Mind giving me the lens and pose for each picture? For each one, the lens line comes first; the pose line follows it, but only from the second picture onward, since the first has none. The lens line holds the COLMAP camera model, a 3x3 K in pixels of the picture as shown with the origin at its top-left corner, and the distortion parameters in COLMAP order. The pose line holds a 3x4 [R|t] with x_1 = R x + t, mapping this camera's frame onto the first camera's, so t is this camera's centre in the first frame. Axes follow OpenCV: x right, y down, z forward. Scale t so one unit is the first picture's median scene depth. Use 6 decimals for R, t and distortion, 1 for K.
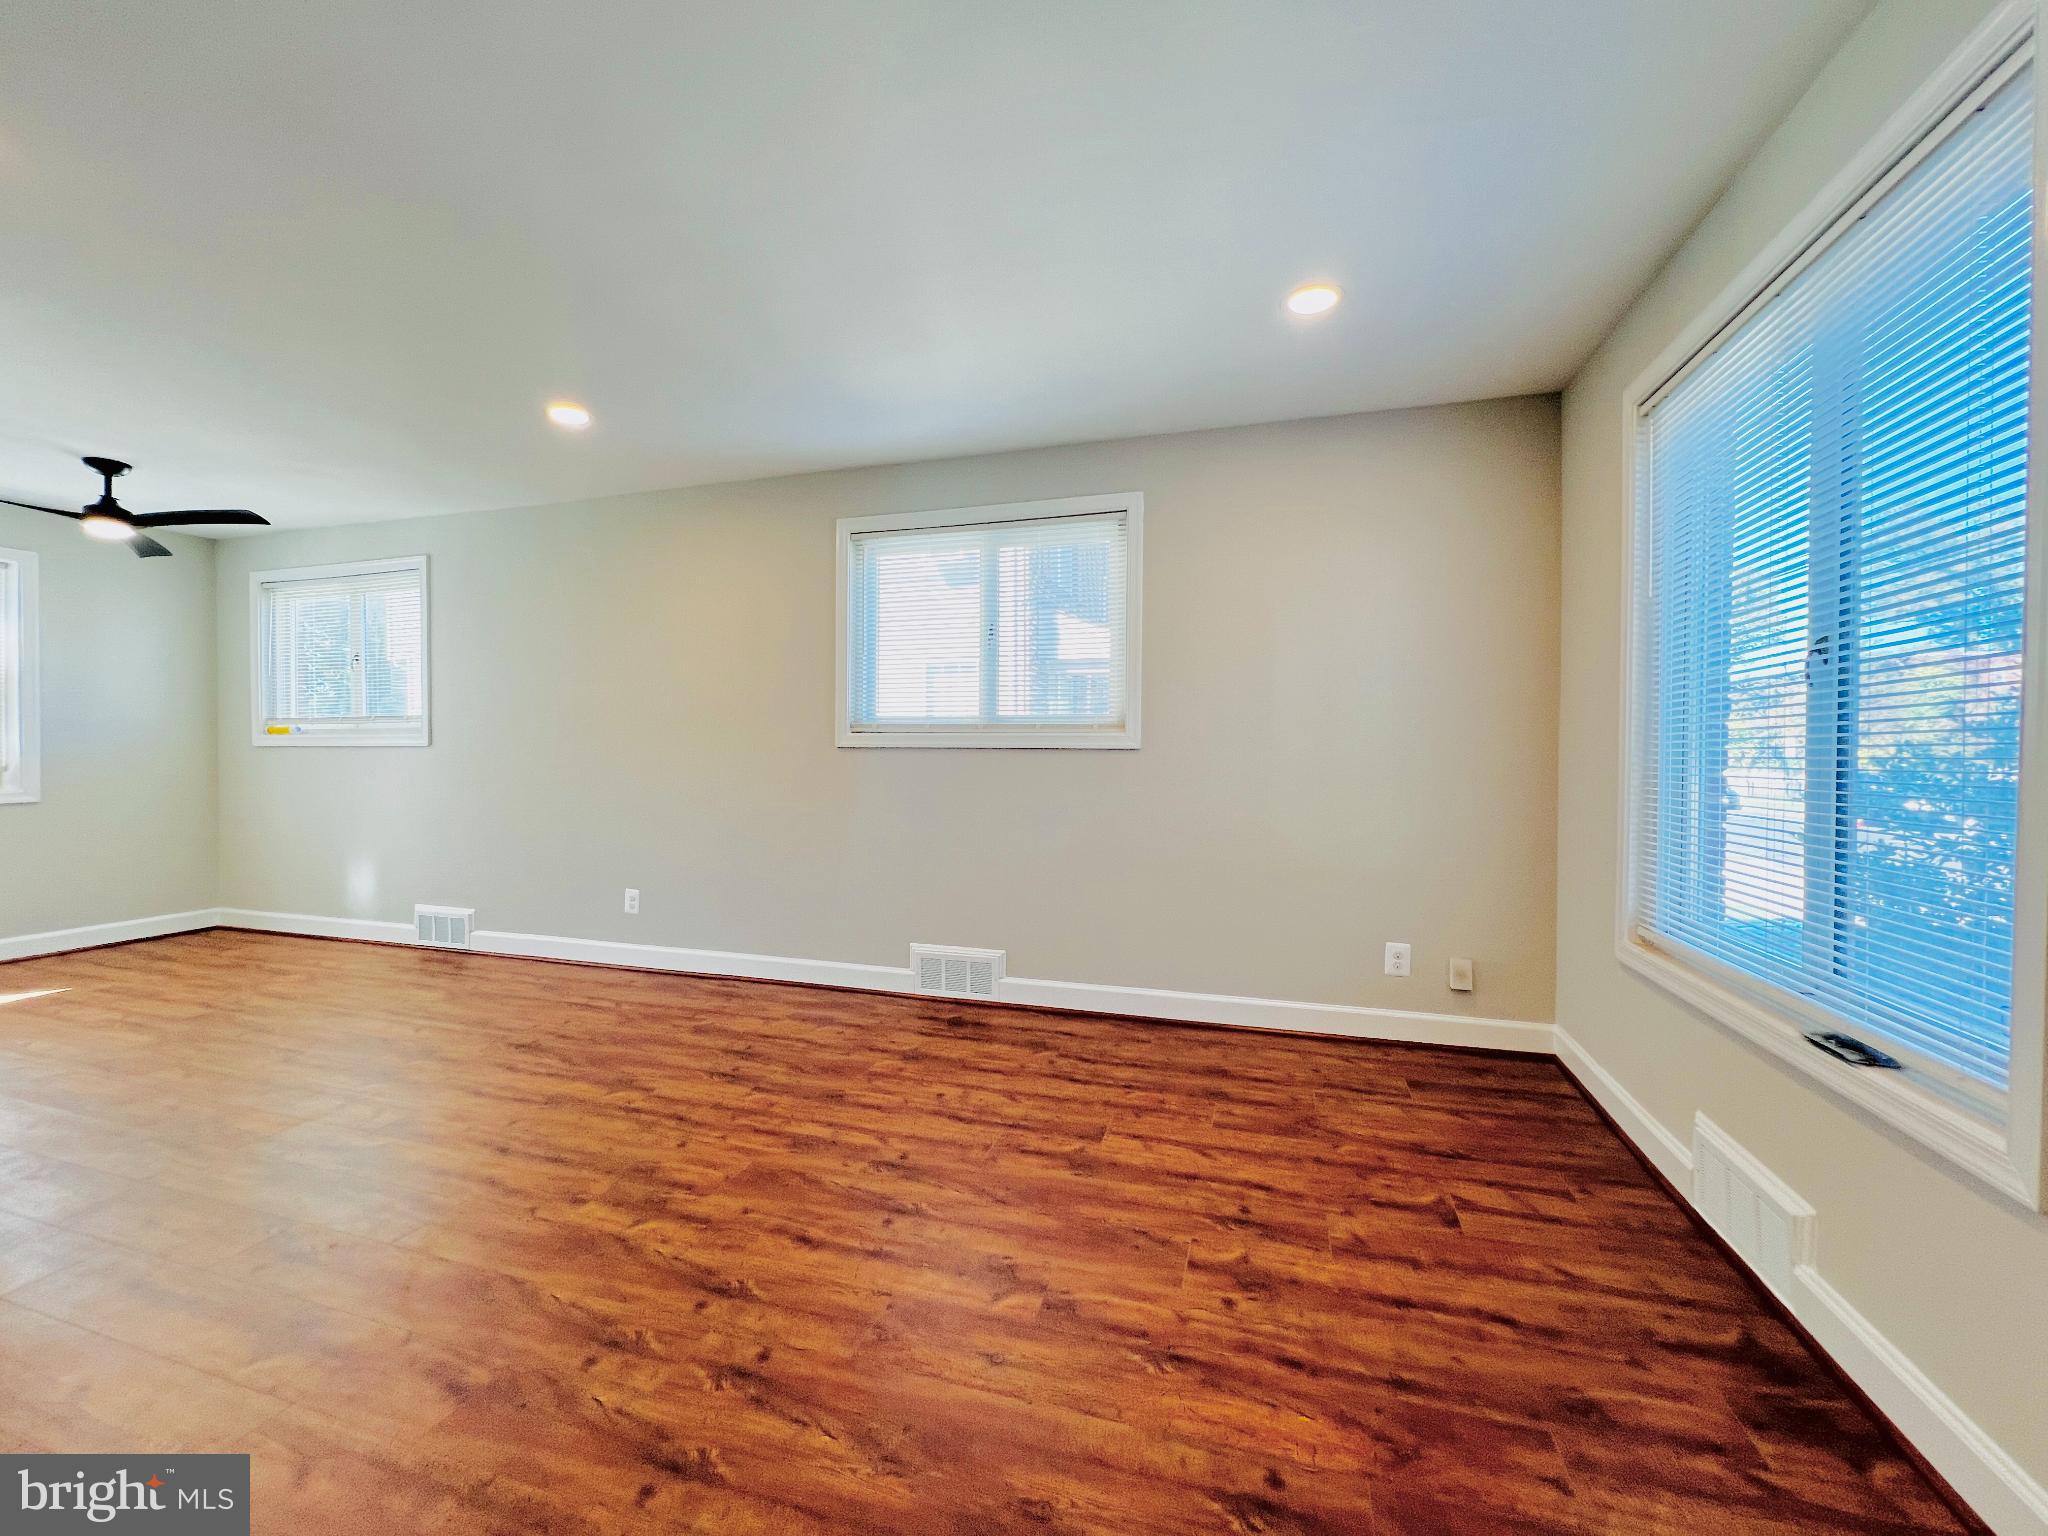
lens RADIAL K [[822.9, 0, 1018.4], [0, 822.9, 760.5], [0, 0, 1]] dist [-0.002859, 0.000851]
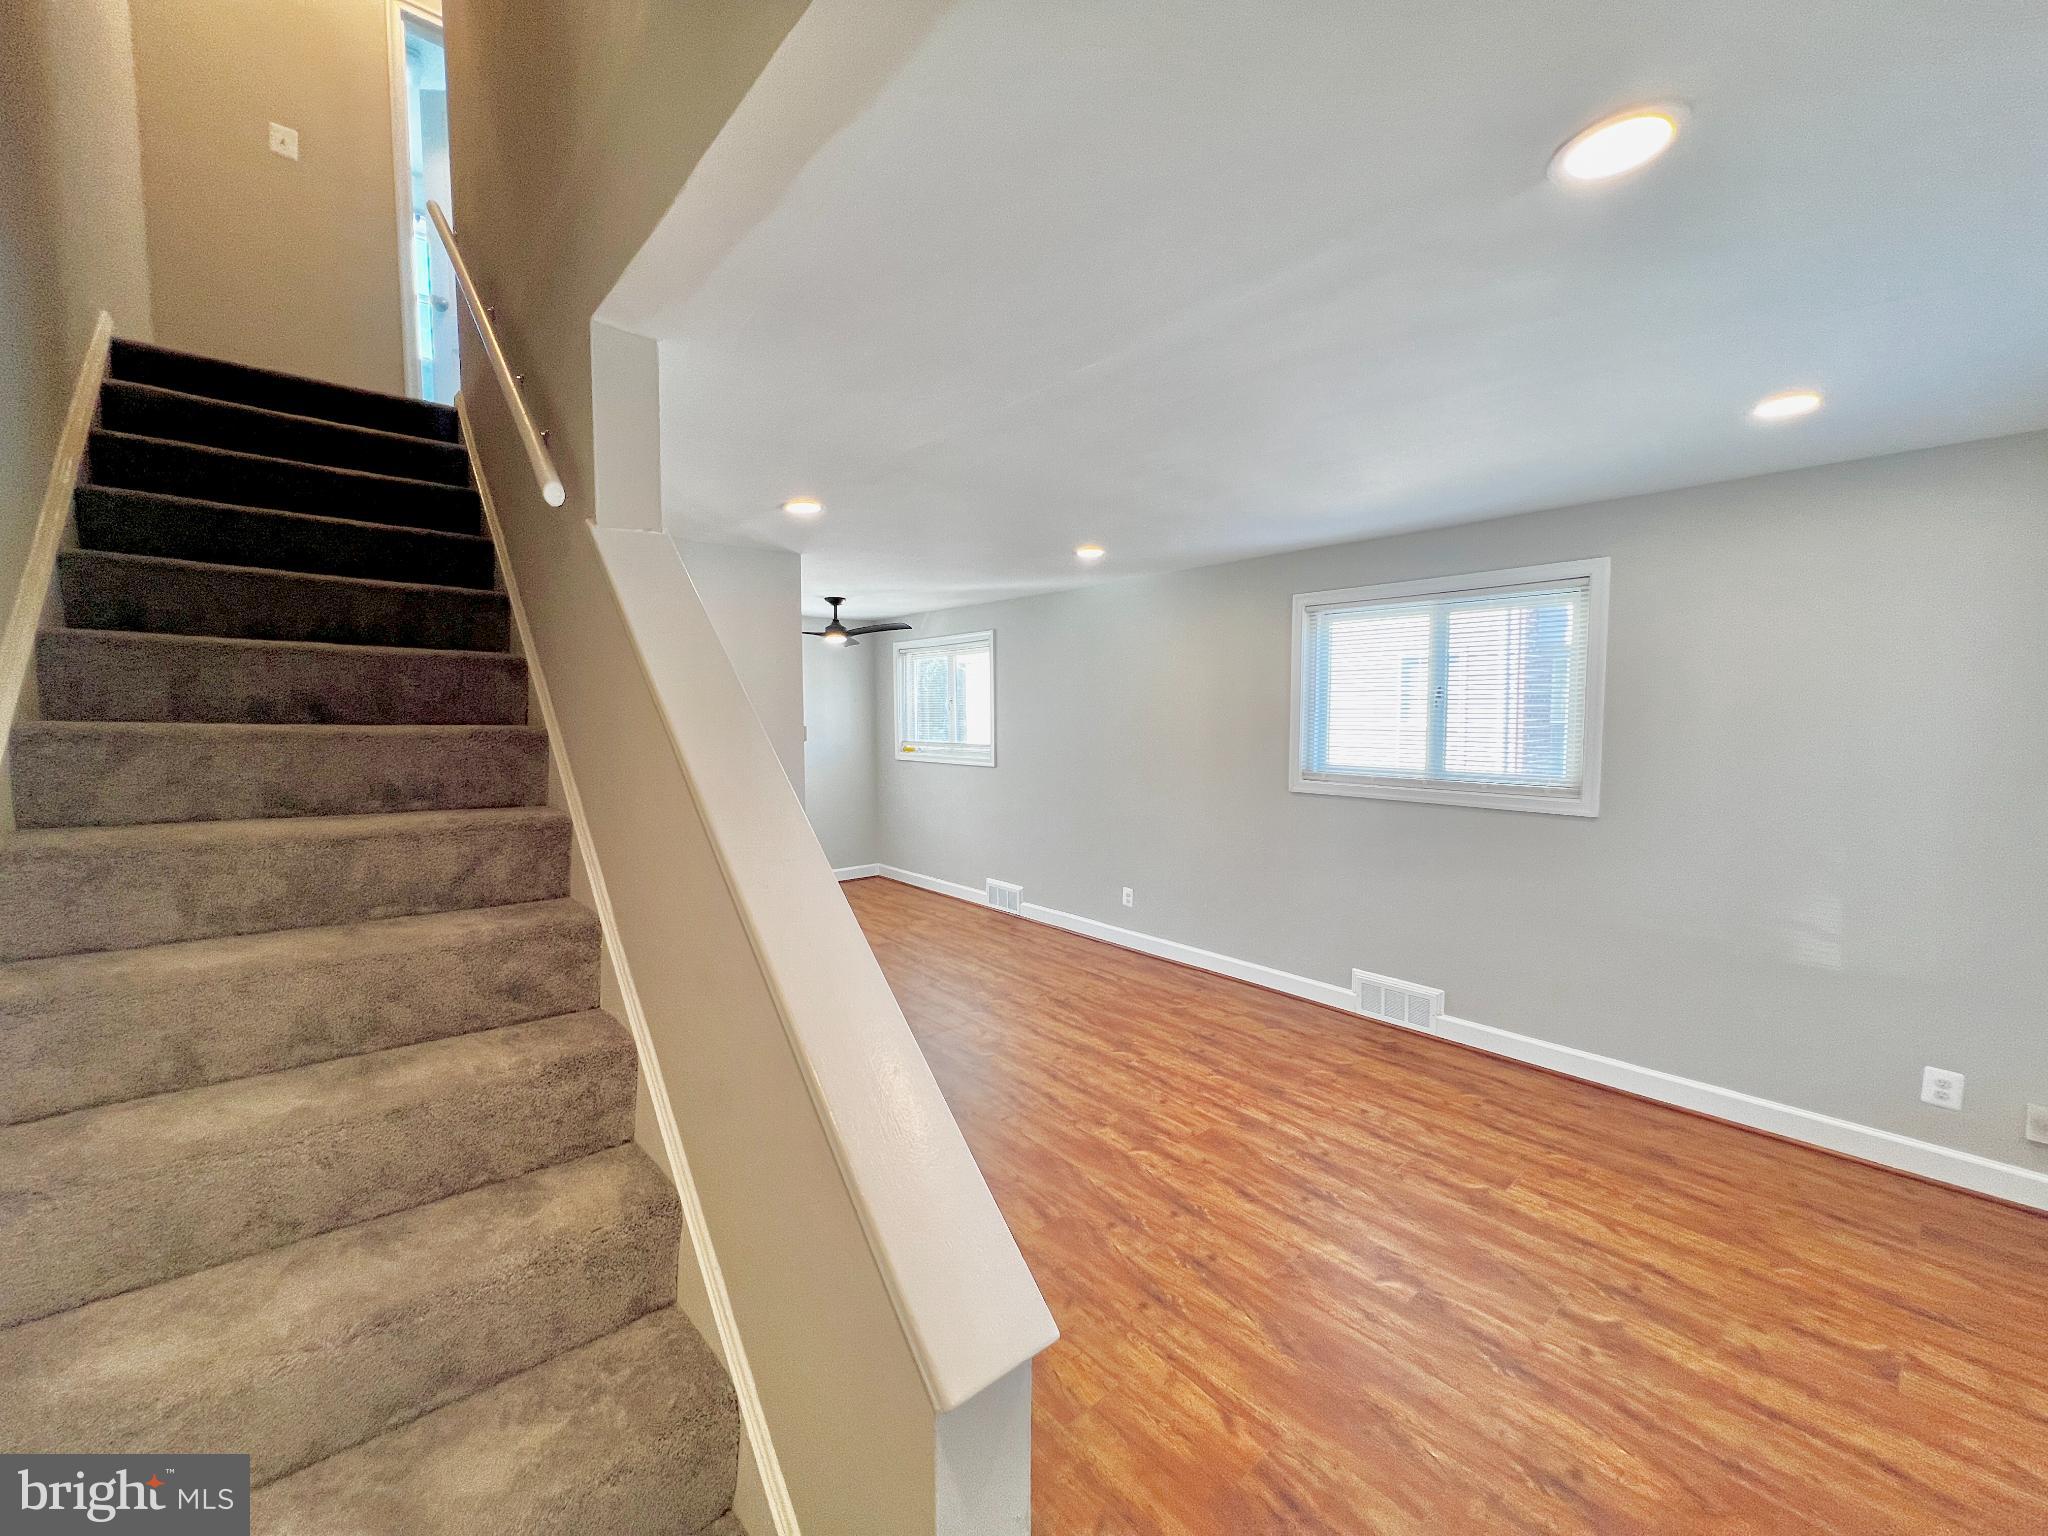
lens RADIAL K [[822.9, 0, 1018.4], [0, 822.9, 760.5], [0, 0, 1]] dist [-0.002859, 0.000851]
pose [[0.845260, 0.027141, -0.533665, 0.111212], [0.000467, 0.998671, 0.051529, -0.178288], [0.534354, -0.043805, 0.844125, -0.281886]]
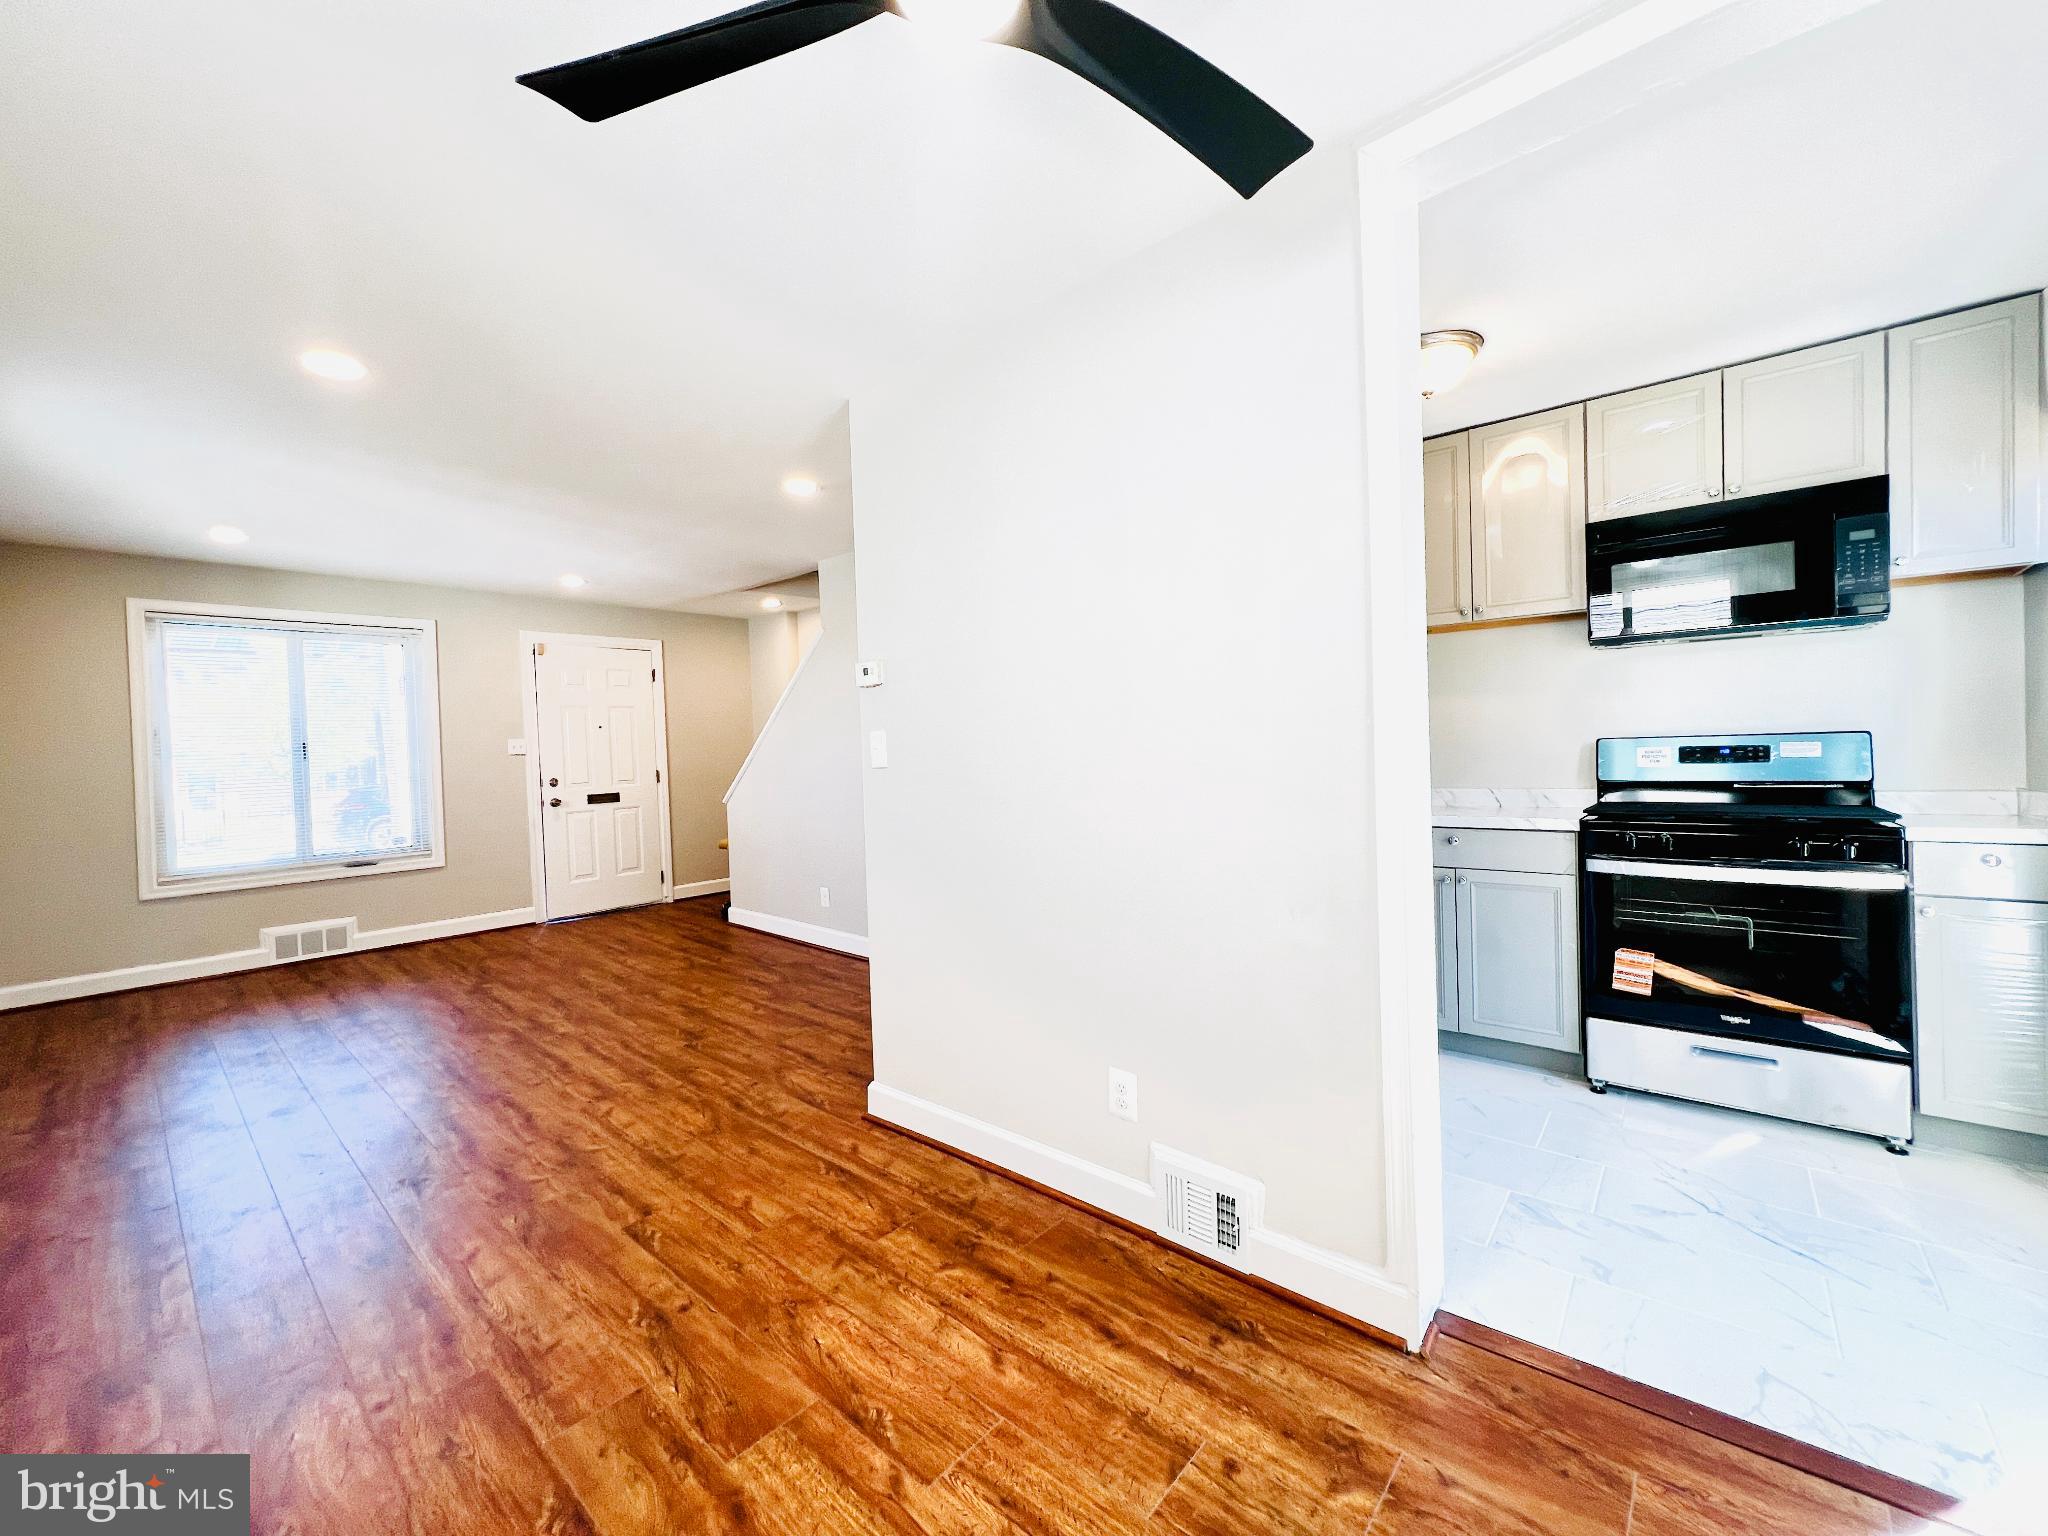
lens RADIAL K [[821.7, 0, 1016.5], [0, 821.7, 760.2], [0, 0, 1]] dist [-0.003767, 0.000506]
pose [[-0.911879, 0.016081, 0.410143, -1.748063], [0.031112, 0.999066, 0.030002, -0.066948], [-0.409277, 0.040119, -0.911528, 1.766584]]
